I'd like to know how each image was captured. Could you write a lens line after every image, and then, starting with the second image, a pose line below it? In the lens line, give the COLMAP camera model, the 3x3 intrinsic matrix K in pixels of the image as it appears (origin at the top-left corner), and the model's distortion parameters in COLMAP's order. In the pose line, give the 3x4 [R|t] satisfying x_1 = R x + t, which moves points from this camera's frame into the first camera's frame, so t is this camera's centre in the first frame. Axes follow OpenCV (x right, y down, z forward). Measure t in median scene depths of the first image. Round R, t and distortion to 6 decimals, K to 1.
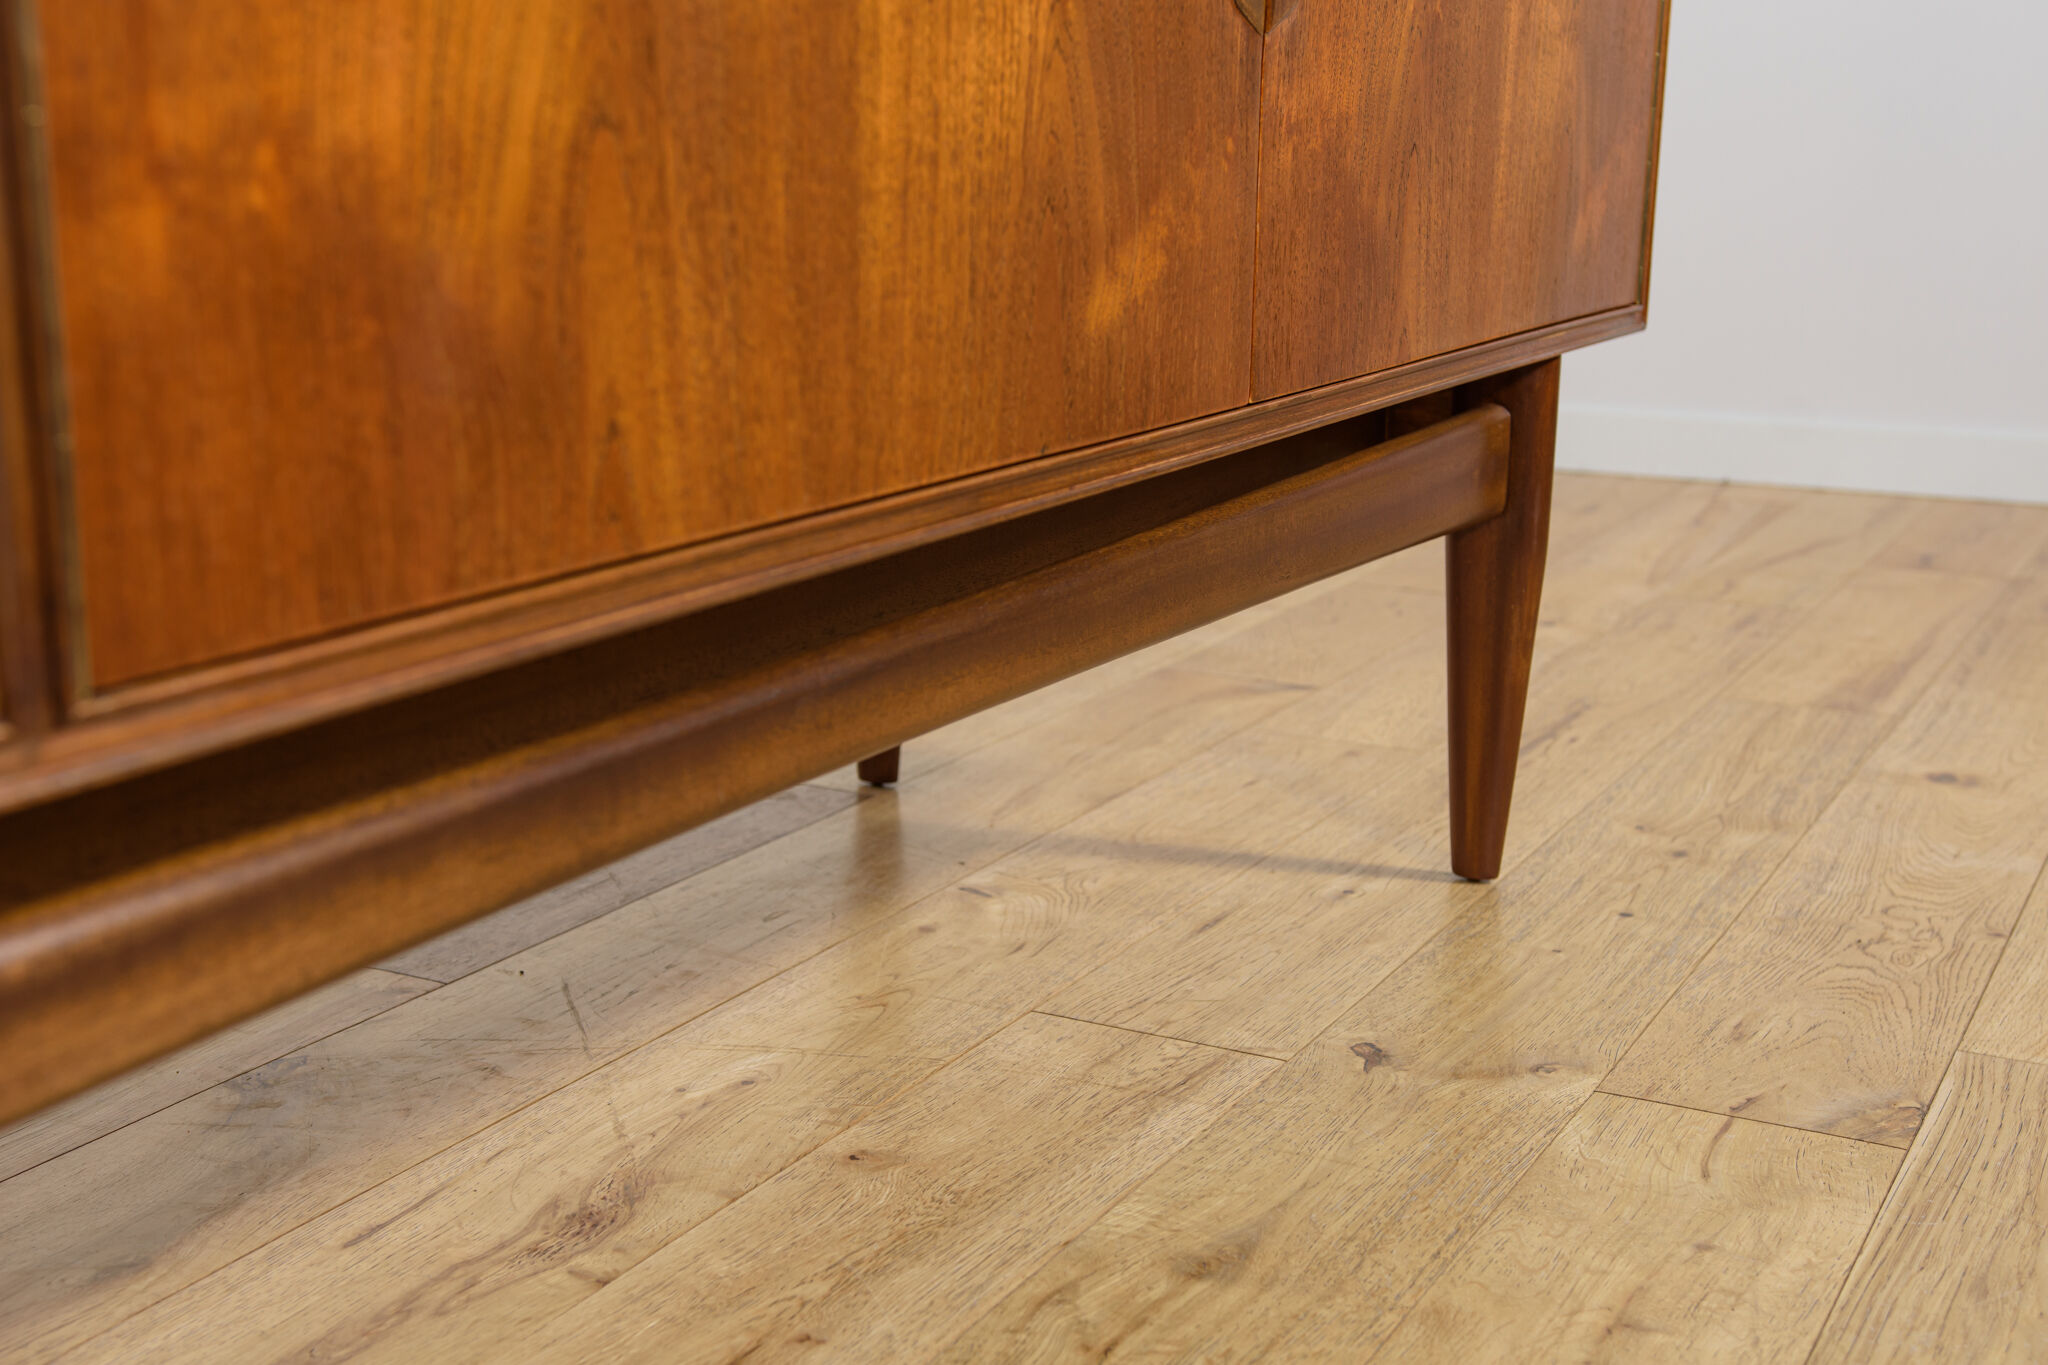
lens RADIAL K [[2528.3, 0, 994.6], [0, 2528.3, 729.1], [0, 0, 1]] dist [0.042025, 0.000000]
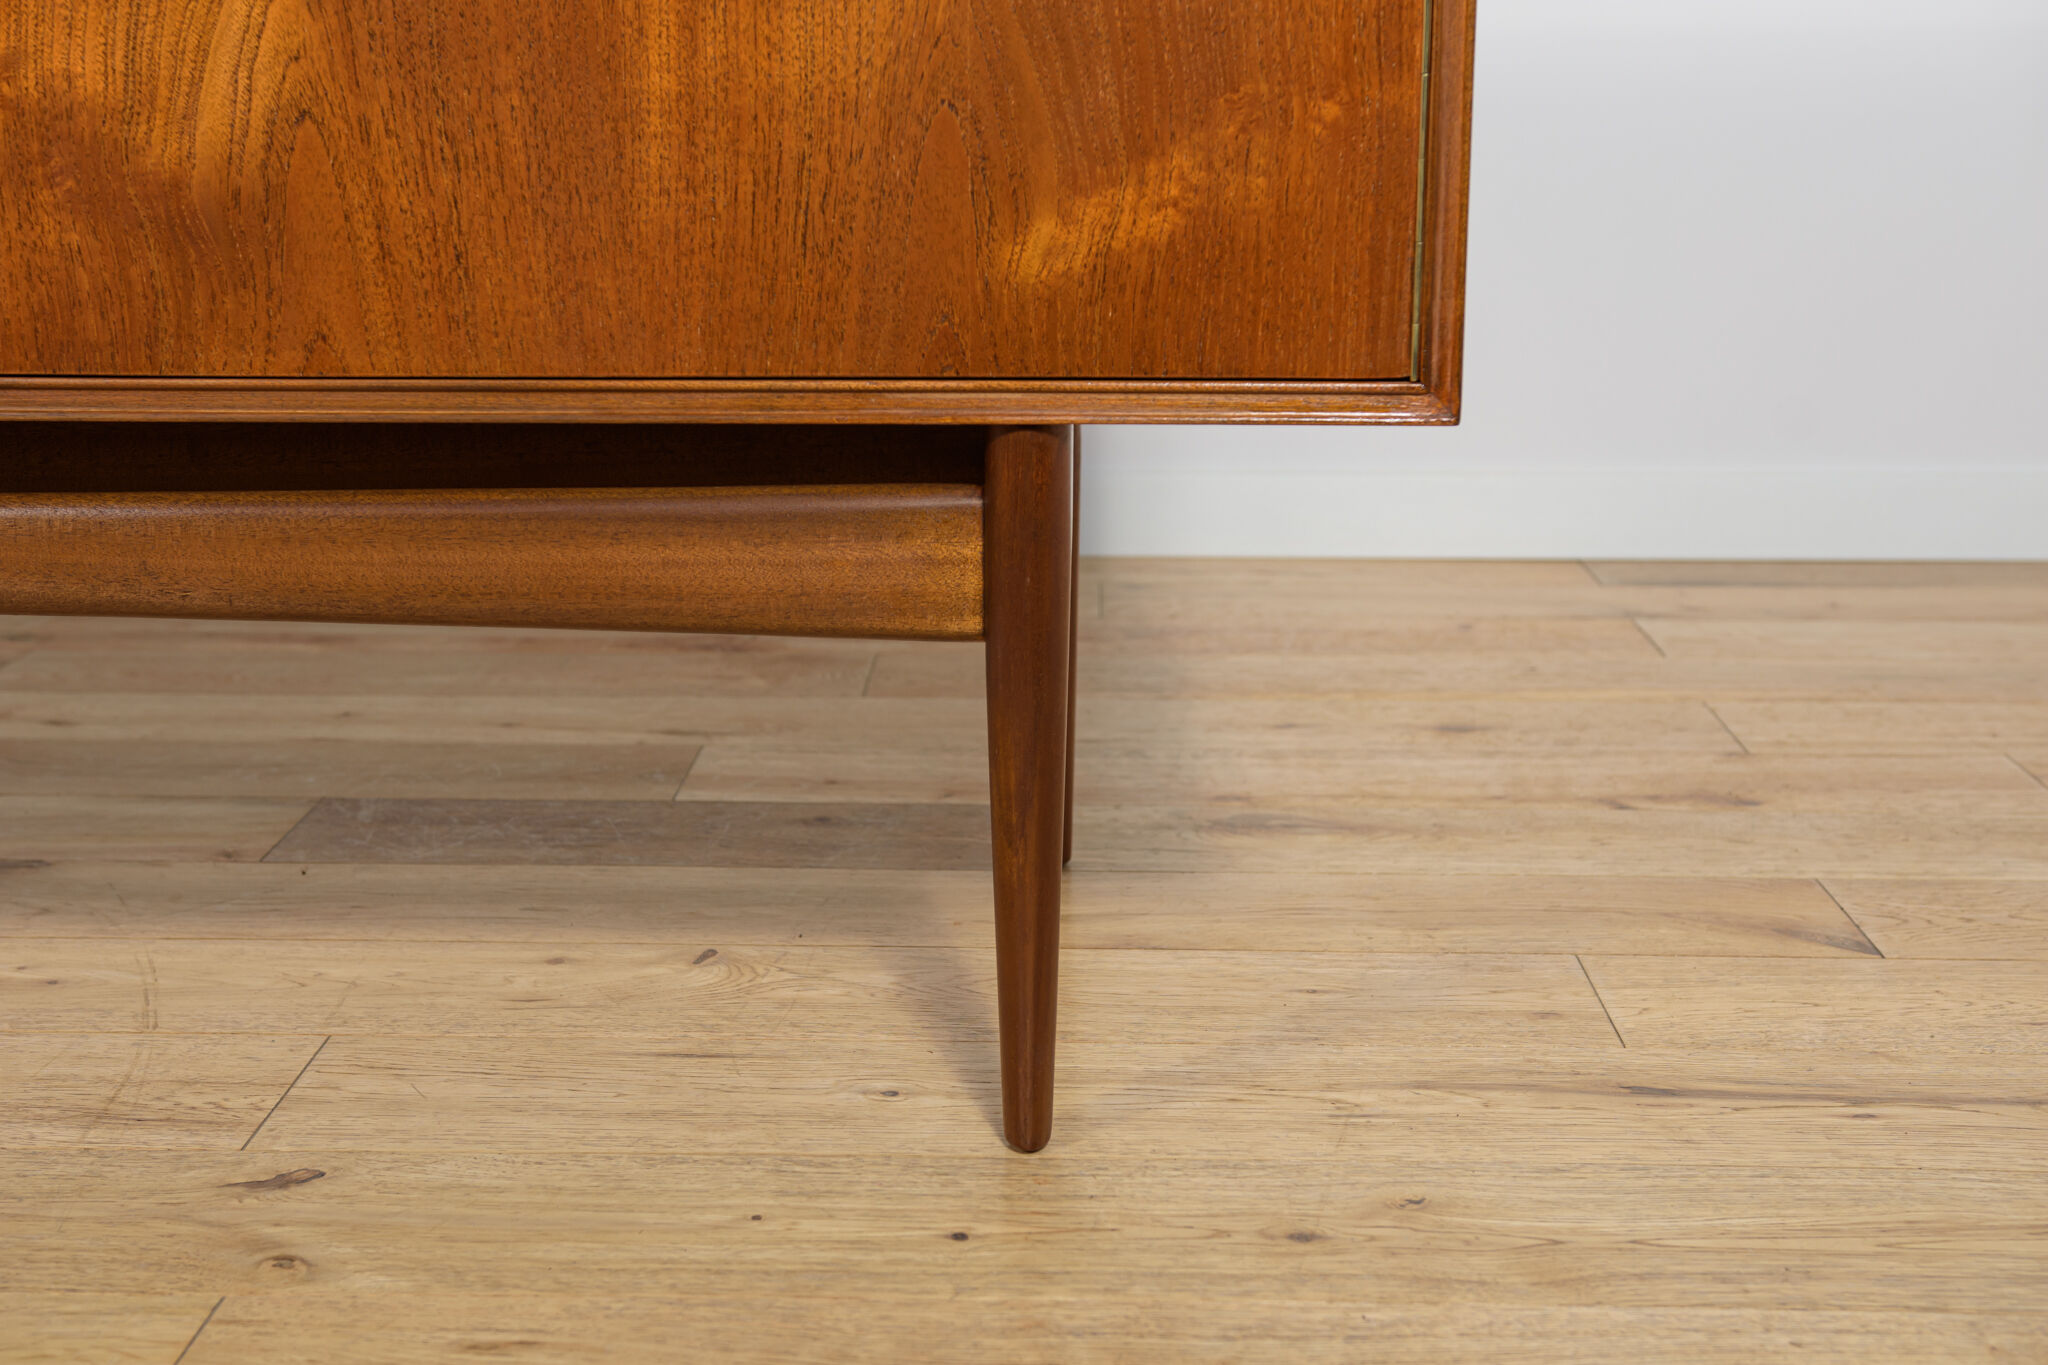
lens RADIAL K [[2835.7, 0, 1033.8], [0, 2835.7, 704.2], [0, 0, 1]] dist [0.073940, 0.000000]
pose [[0.452218, 0.199067, -0.869408, 1.101536], [-0.211873, 0.970848, 0.112089, -0.193517], [0.866377, 0.133515, 0.481212, 0.763731]]
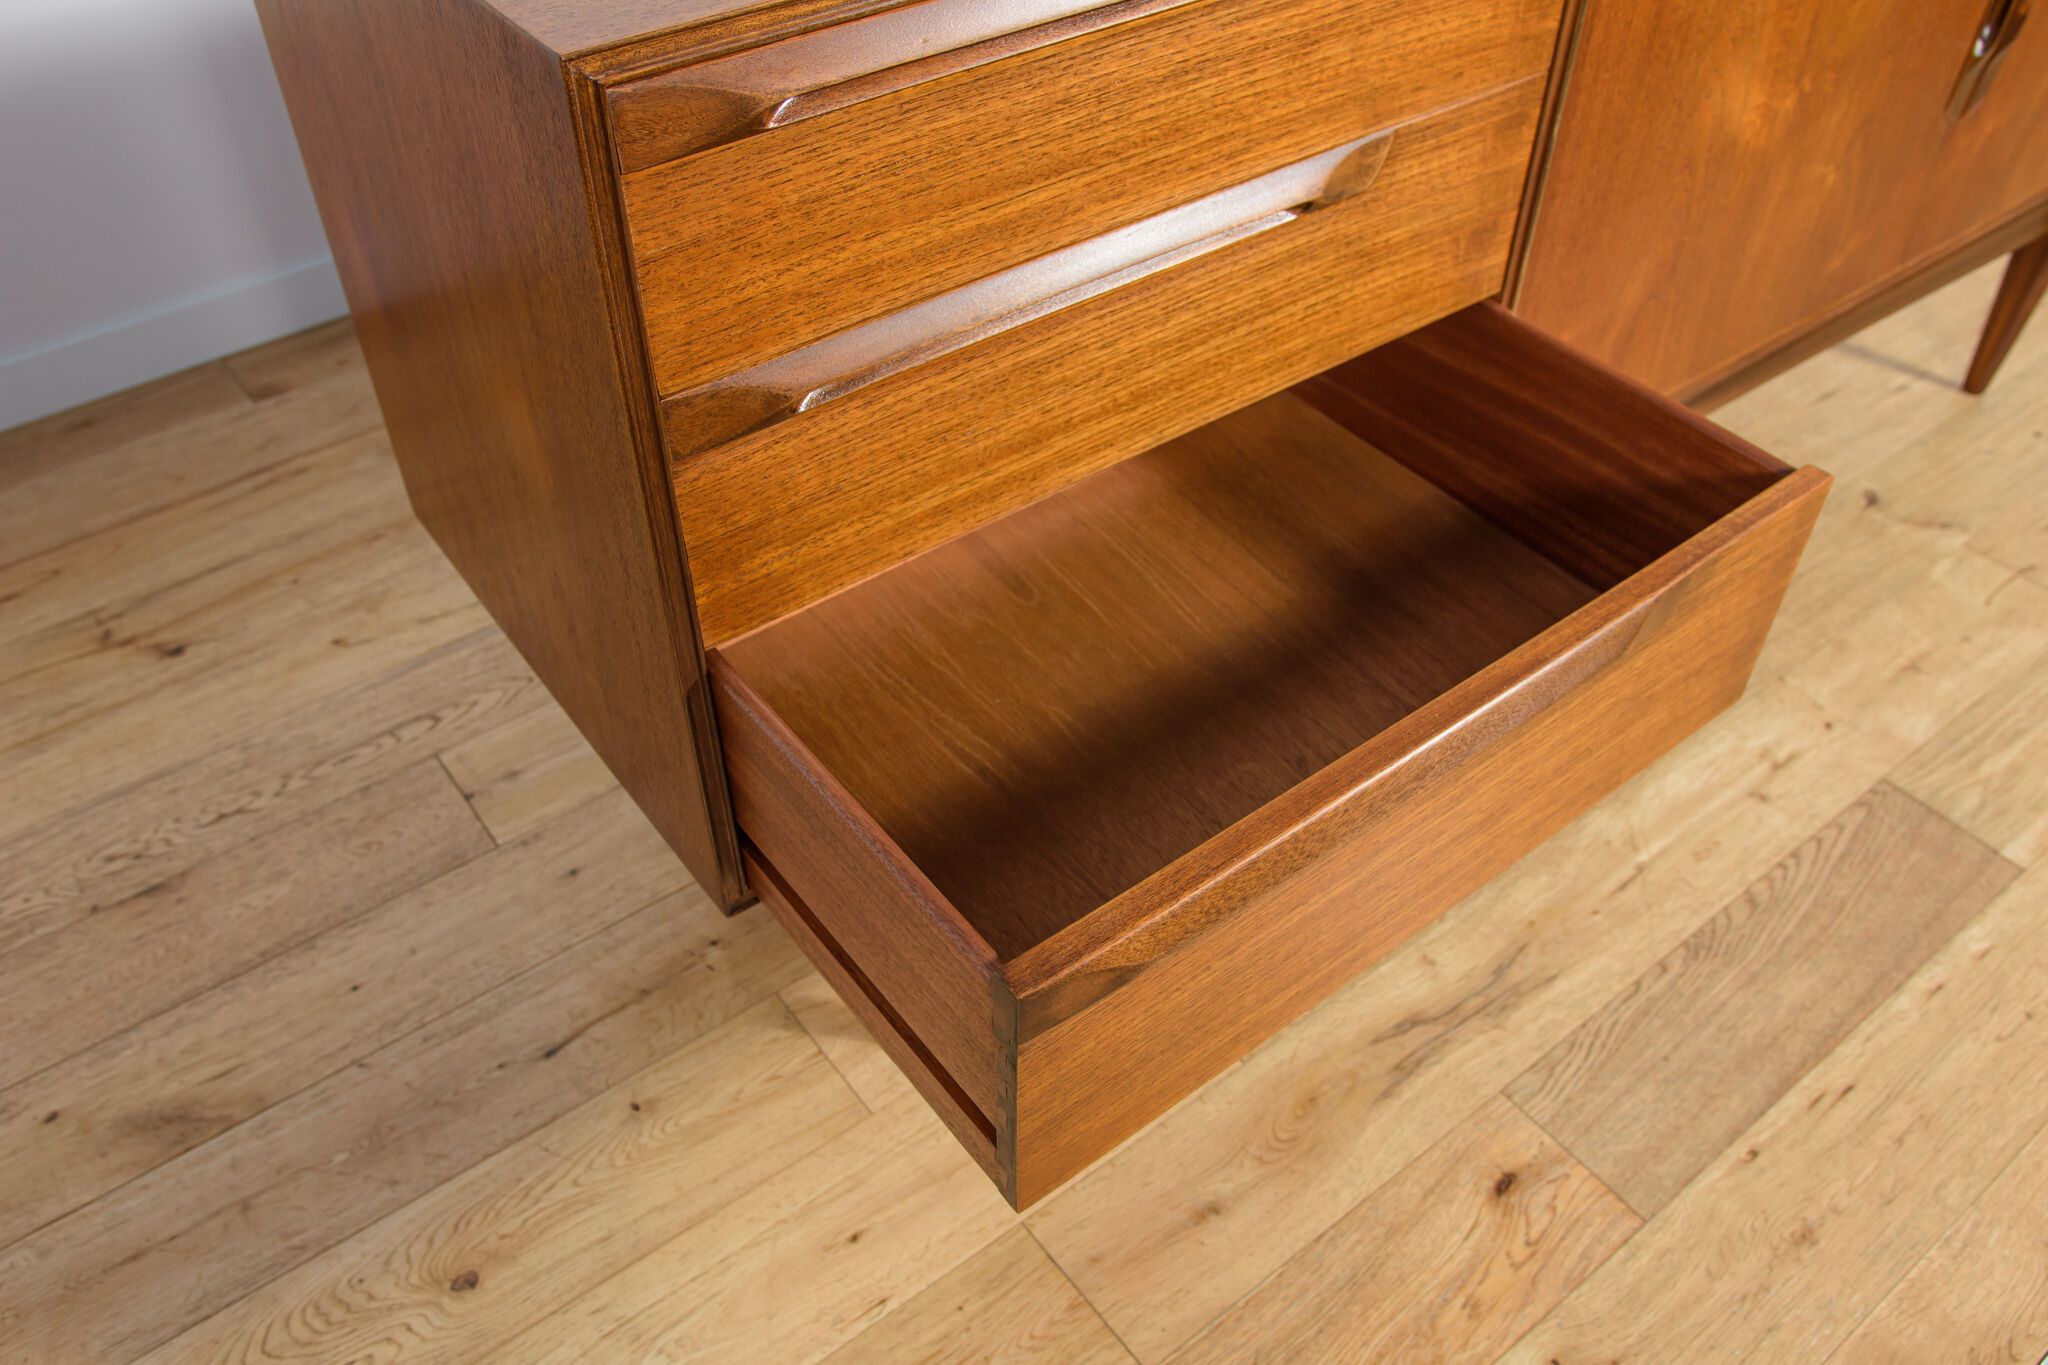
lens RADIAL K [[1640.2, 0, 1037.8], [0, 1640.2, 691.7], [0, 0, 1]] dist [-0.089289, 0.063789]
pose [[0.914055, 0.280848, -0.292624, -0.068651], [-0.100031, 0.855288, 0.508406, -0.399920], [0.393063, -0.435439, 0.809873, -0.569235]]
